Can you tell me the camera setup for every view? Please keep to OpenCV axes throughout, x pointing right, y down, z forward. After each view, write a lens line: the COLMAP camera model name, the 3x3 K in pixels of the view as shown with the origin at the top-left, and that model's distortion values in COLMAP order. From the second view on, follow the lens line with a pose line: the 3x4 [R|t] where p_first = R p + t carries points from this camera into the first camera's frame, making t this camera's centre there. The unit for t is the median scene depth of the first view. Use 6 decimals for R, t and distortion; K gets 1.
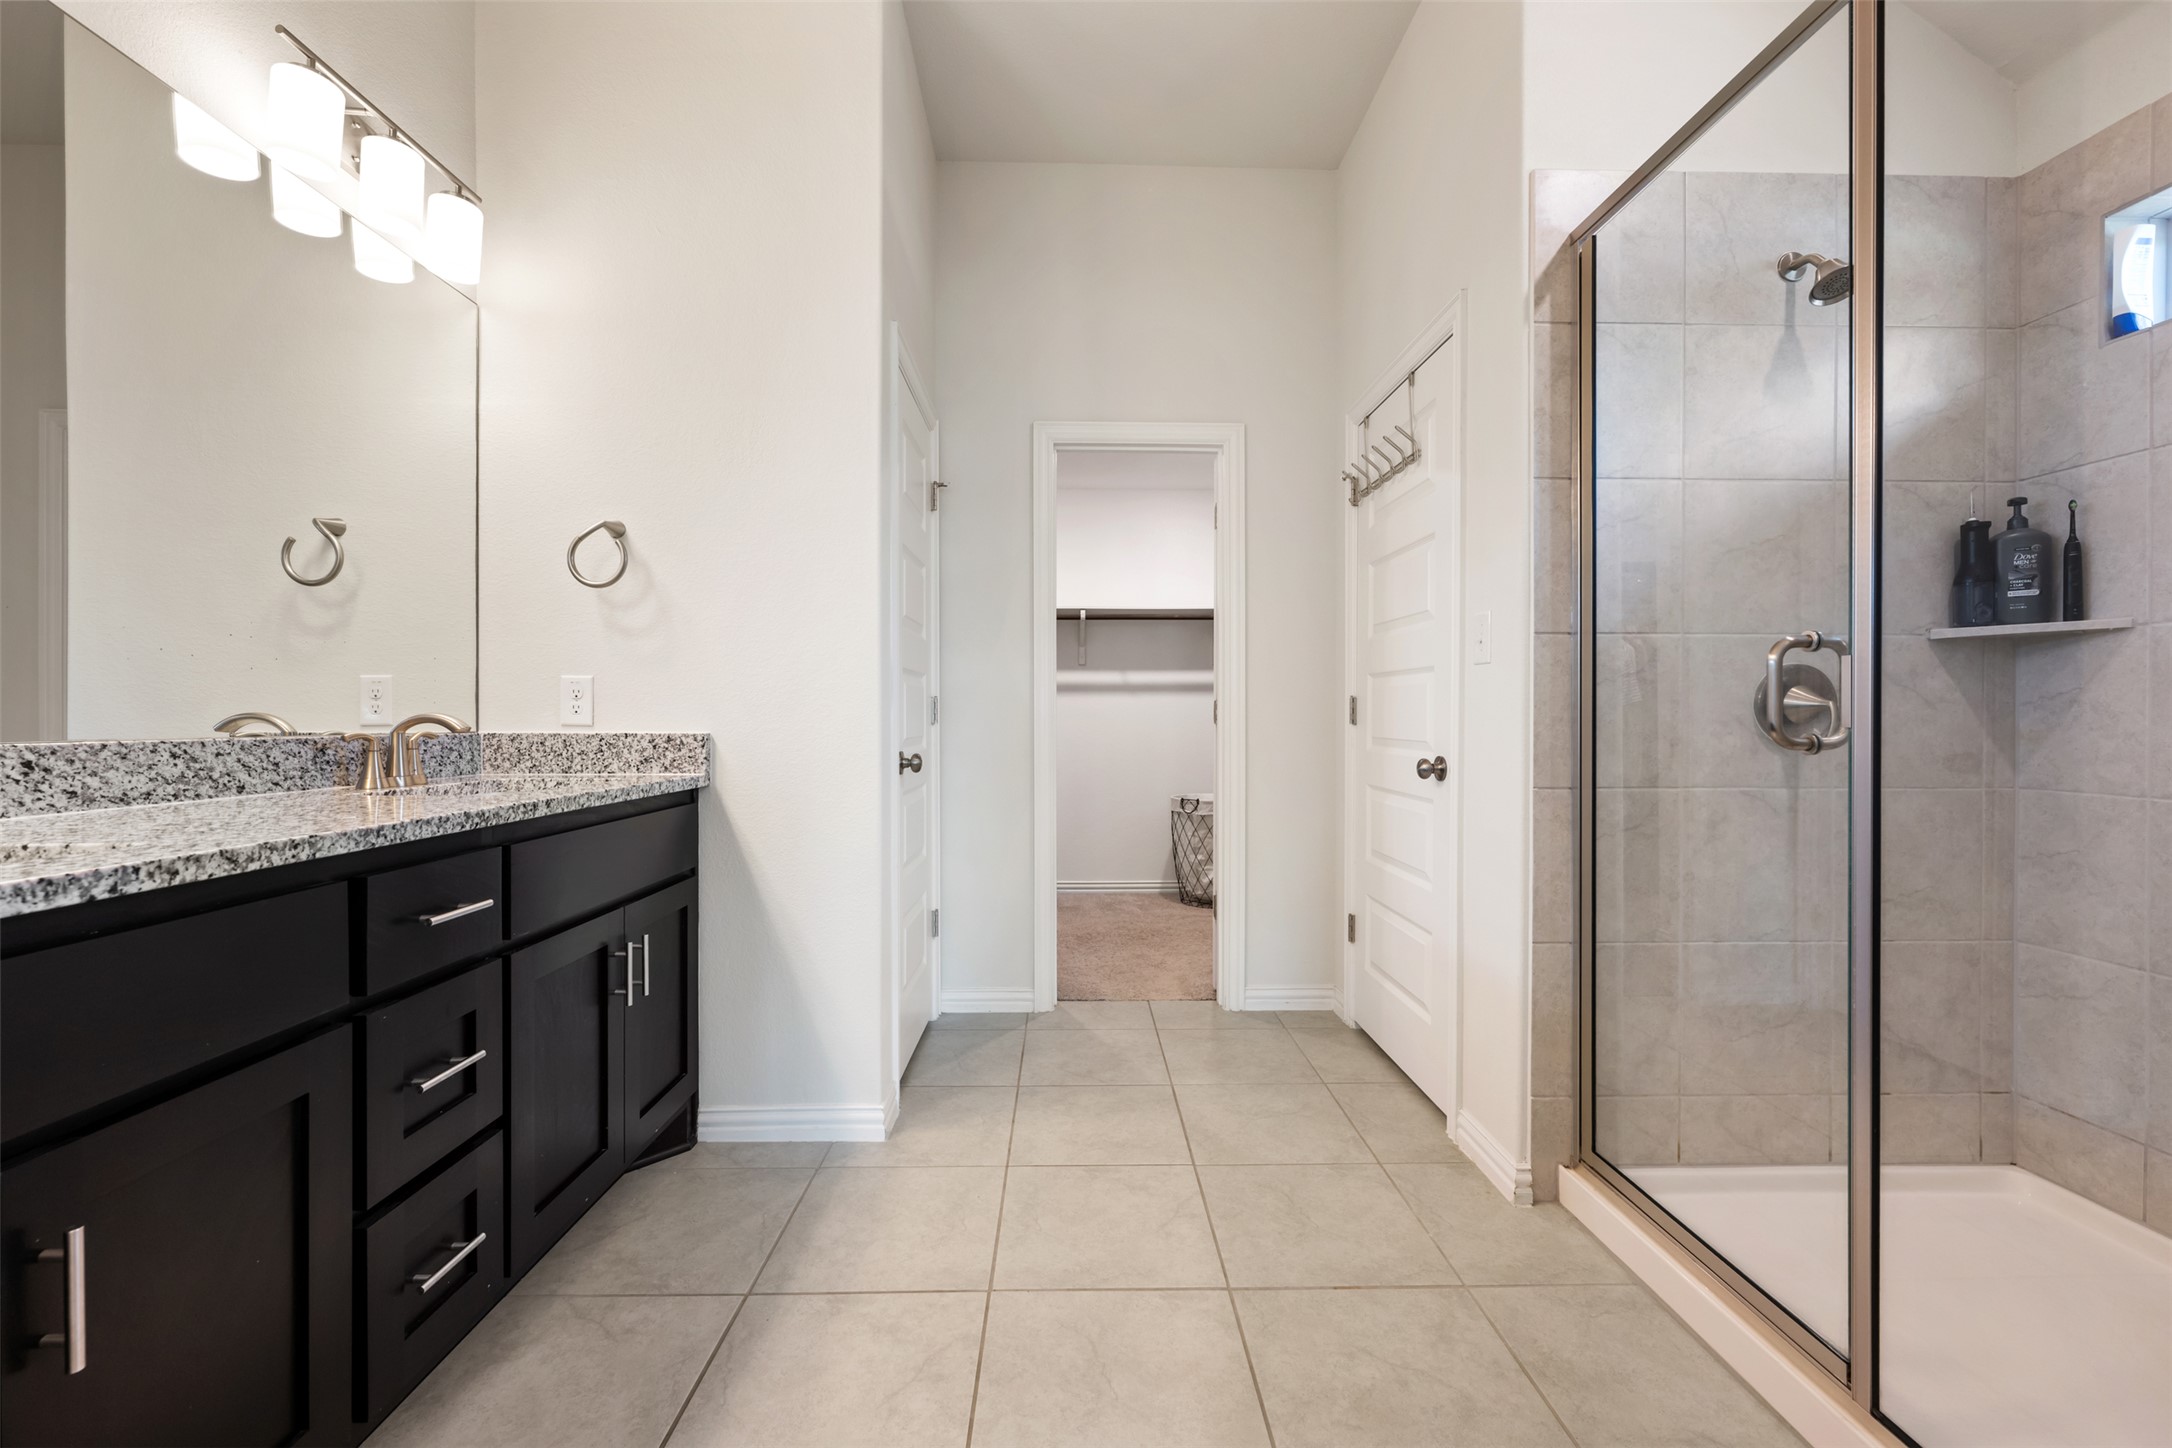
lens RADIAL K [[855.5, 0, 1083.7], [0, 855.5, 722.1], [0, 0, 1]] dist [-0.002059, 0.000271]
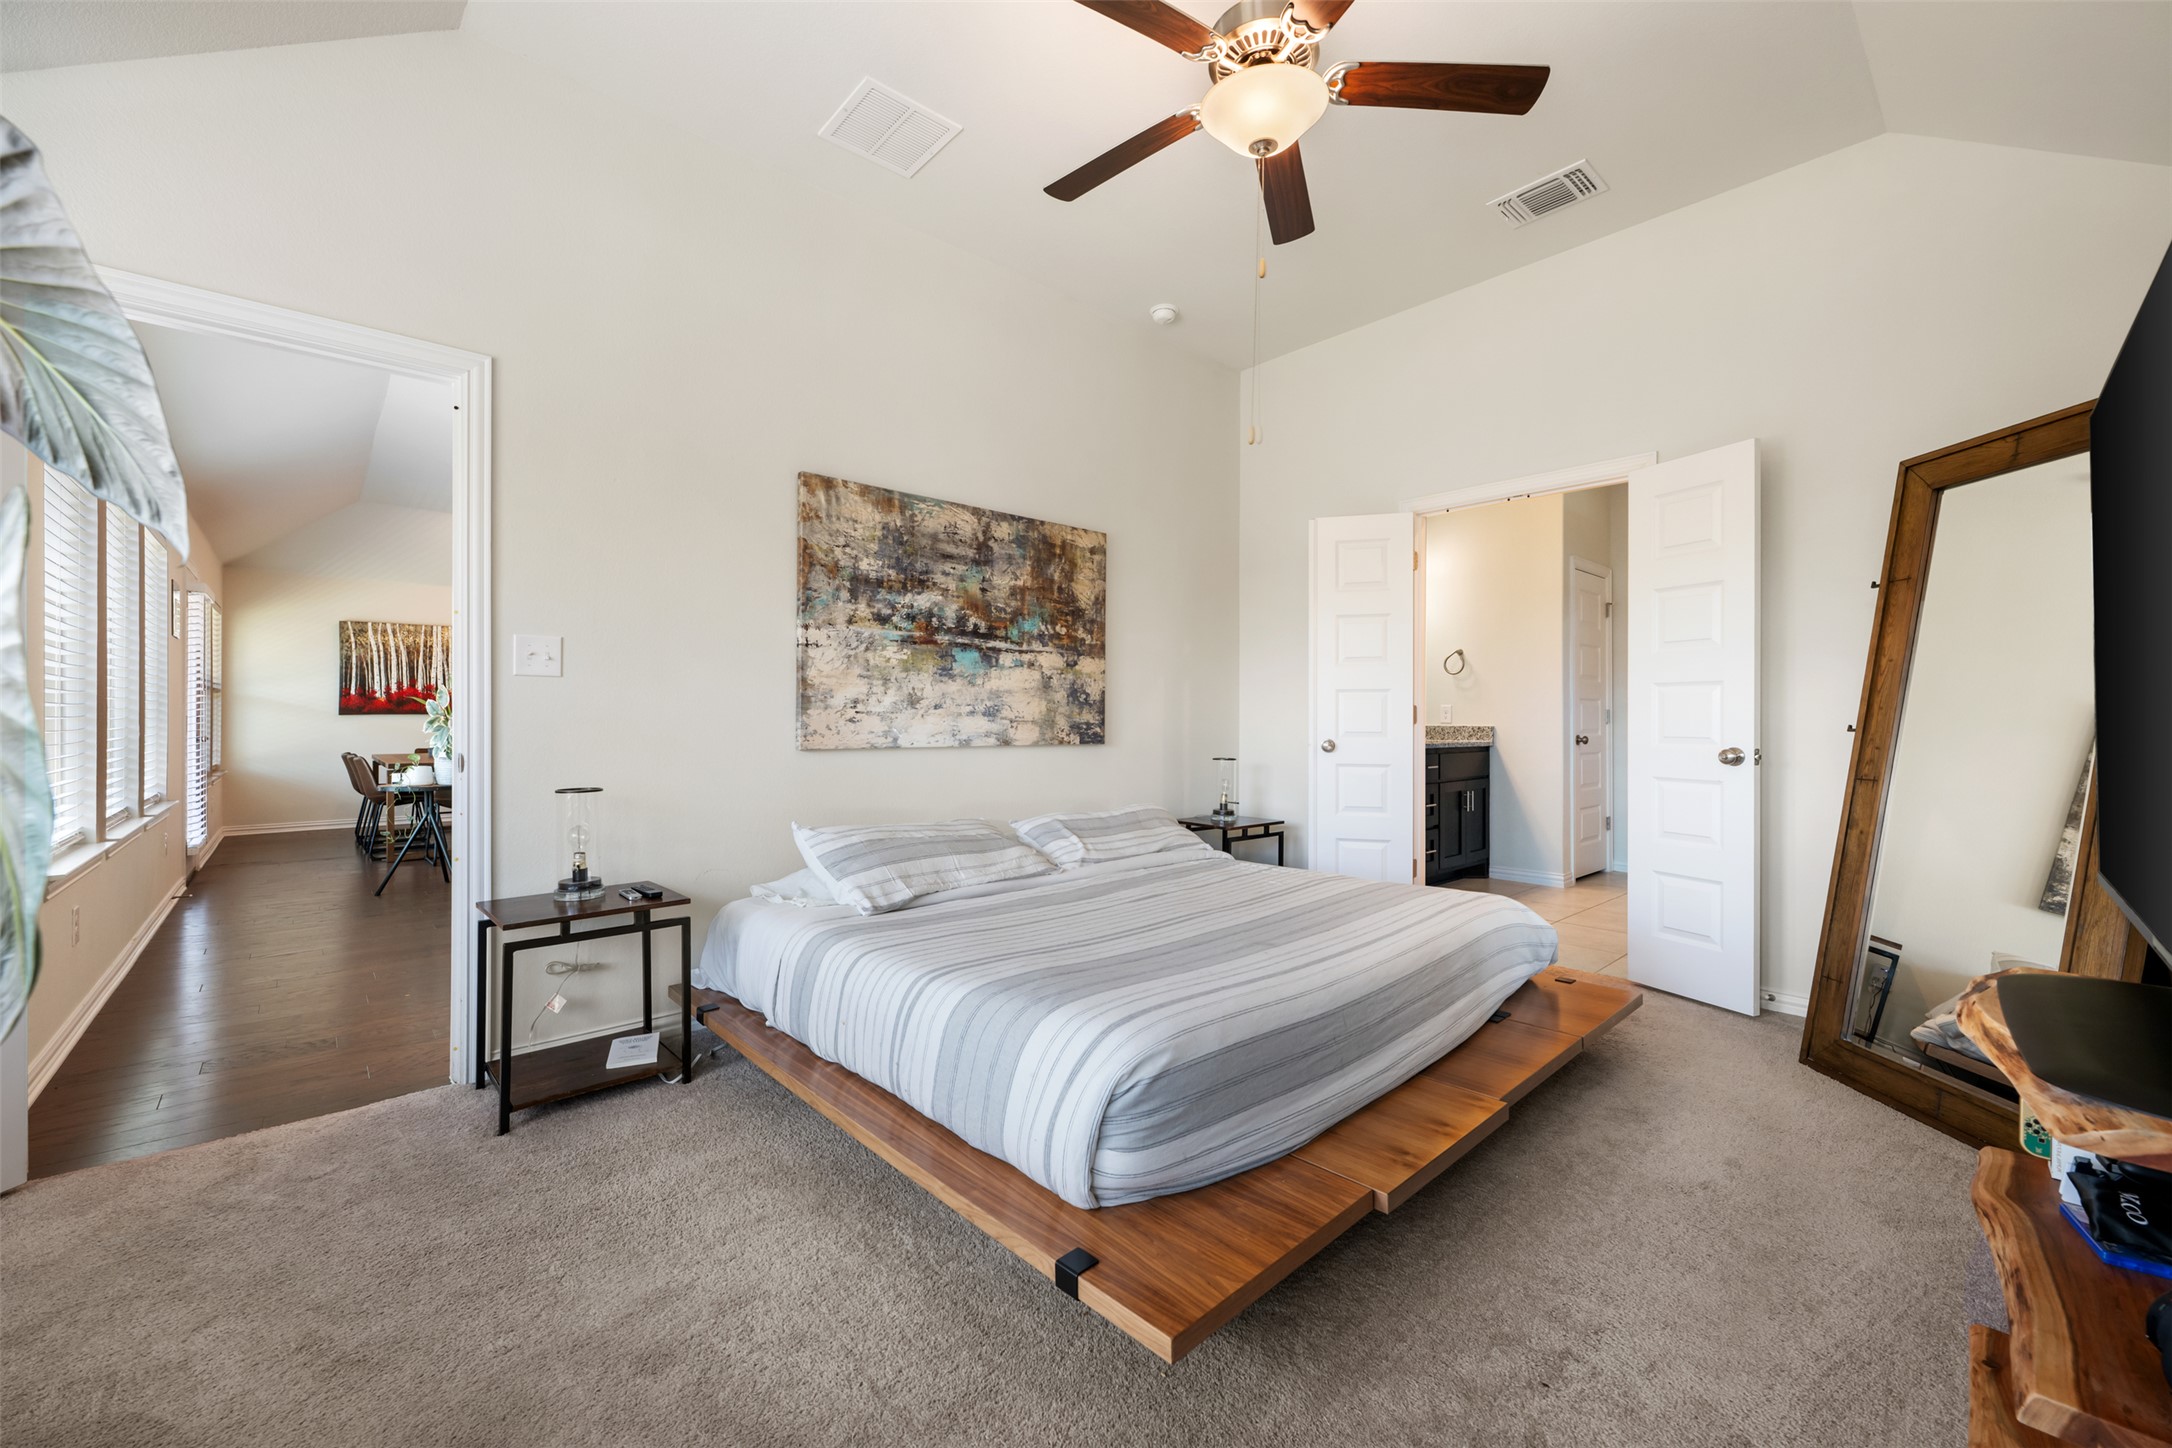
lens RADIAL K [[876.7, 0, 1086.0], [0, 876.7, 724.0], [0, 0, 1]] dist [0.000063, 0.000167]
pose [[0.659622, 0.001410, -0.751596, 0.914340], [-0.002835, 0.999996, -0.000612, 0.014216], [0.751592, 0.002535, 0.659623, -2.066323]]
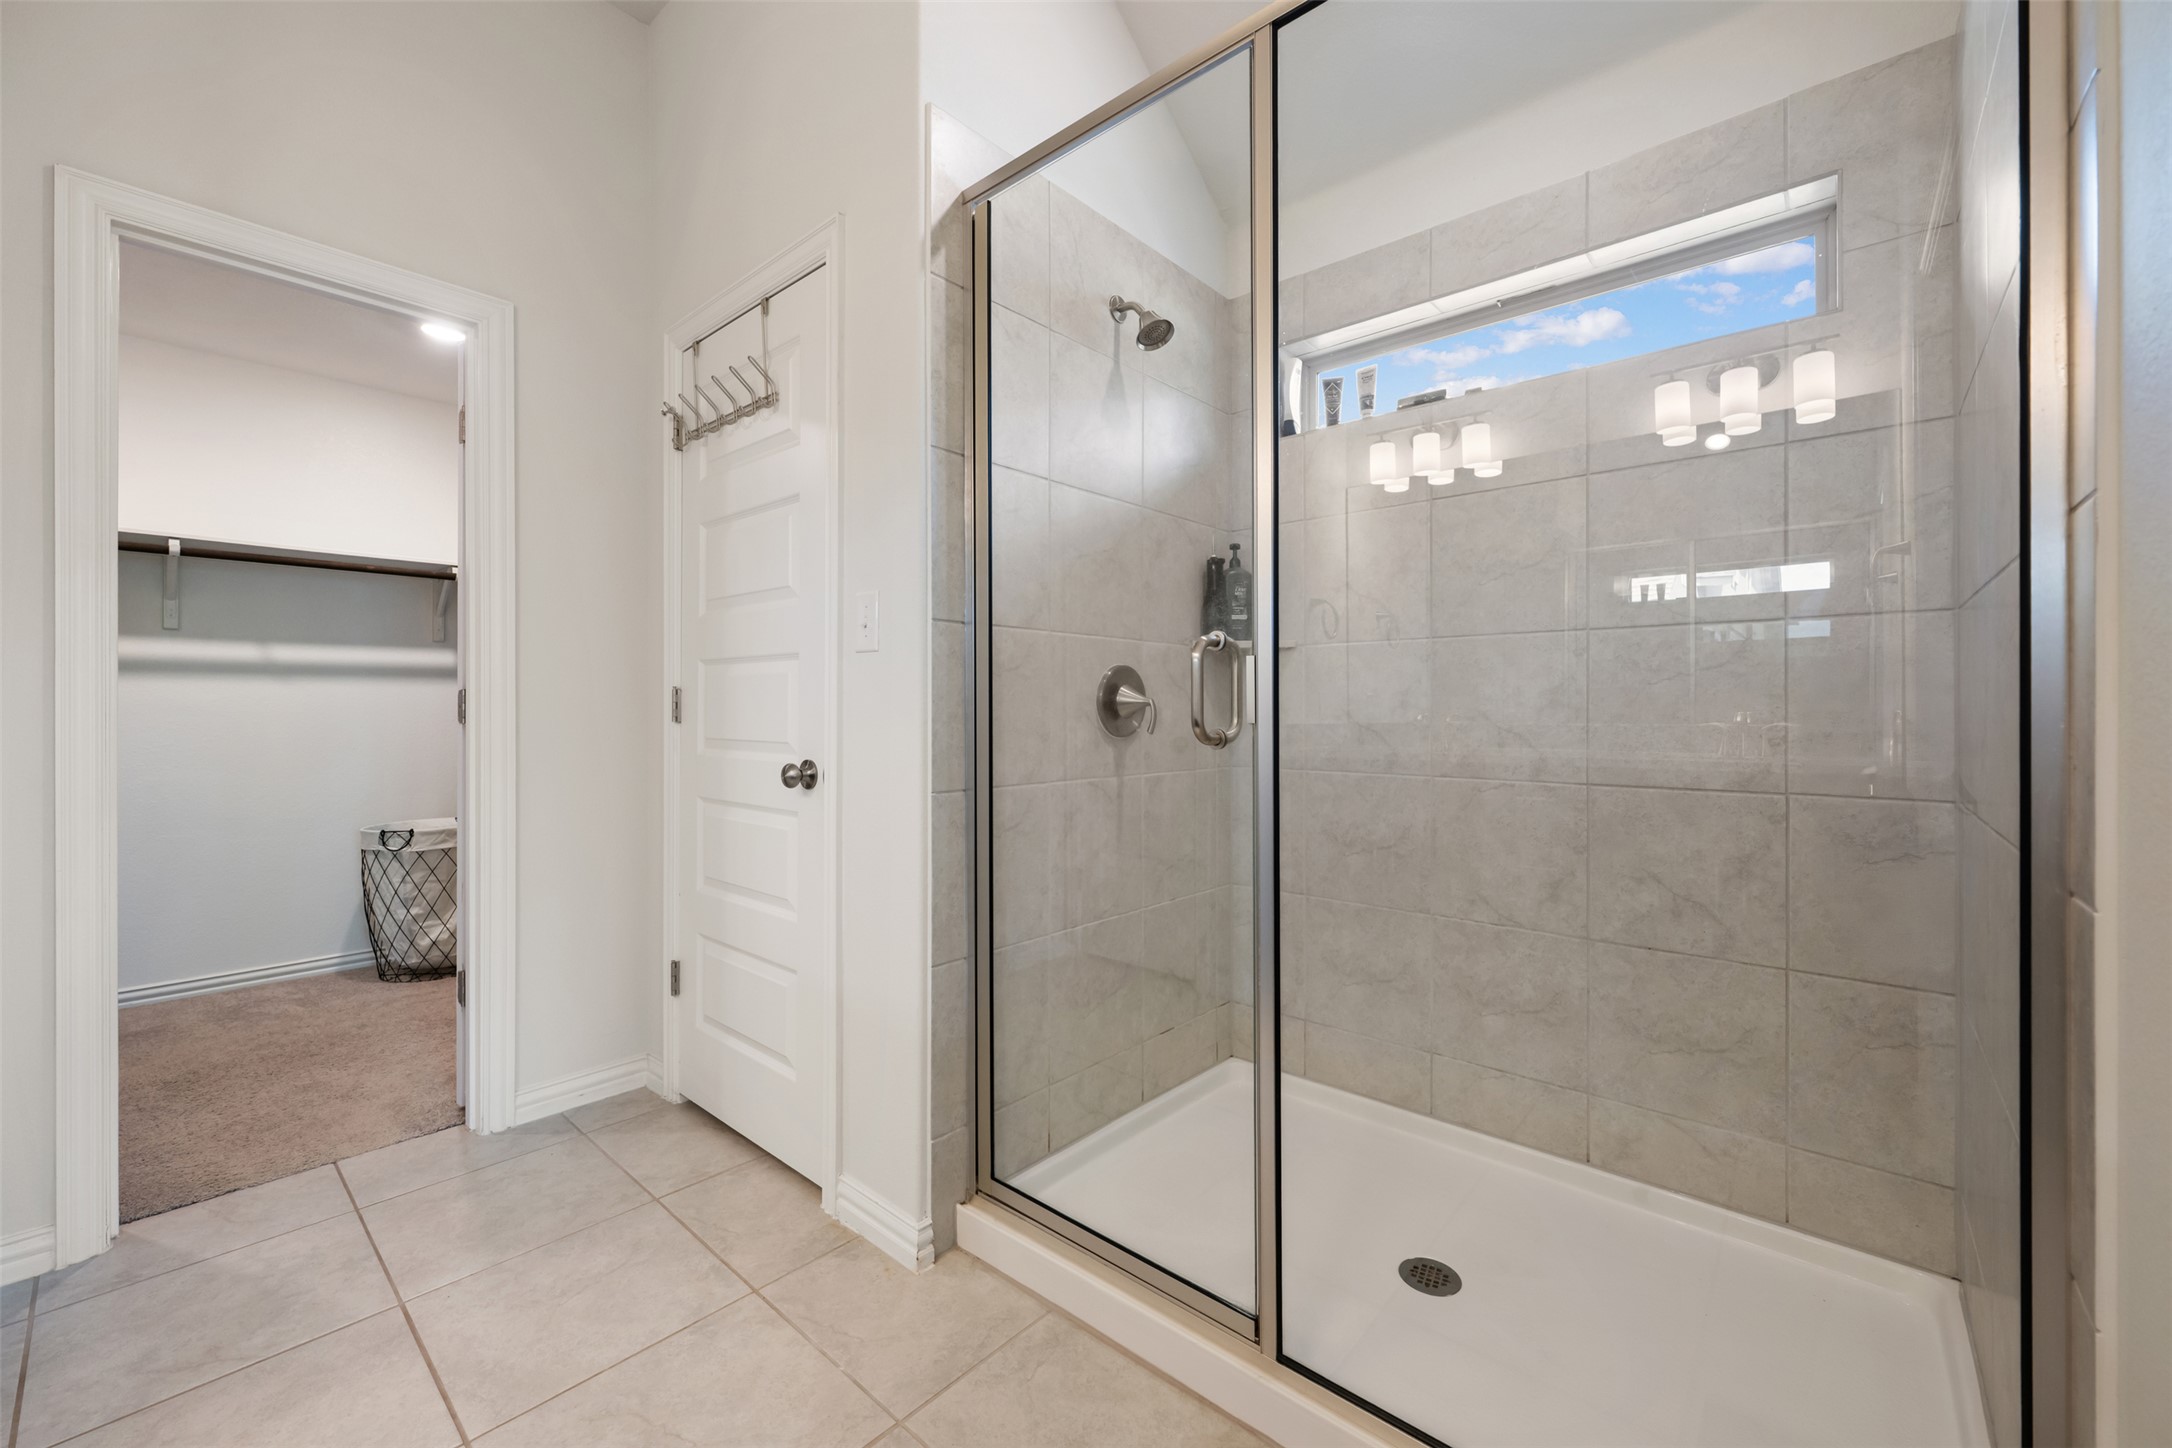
lens RADIAL K [[860.3, 0, 1083.6], [0, 860.3, 709.3], [0, 0, 1]] dist [-0.001300, 0.000068]
pose [[0.679999, 0.000354, 0.733213, -0.024372], [0.005977, 0.999964, -0.006025, -0.003684], [-0.733189, 0.008479, 0.679972, 0.273464]]
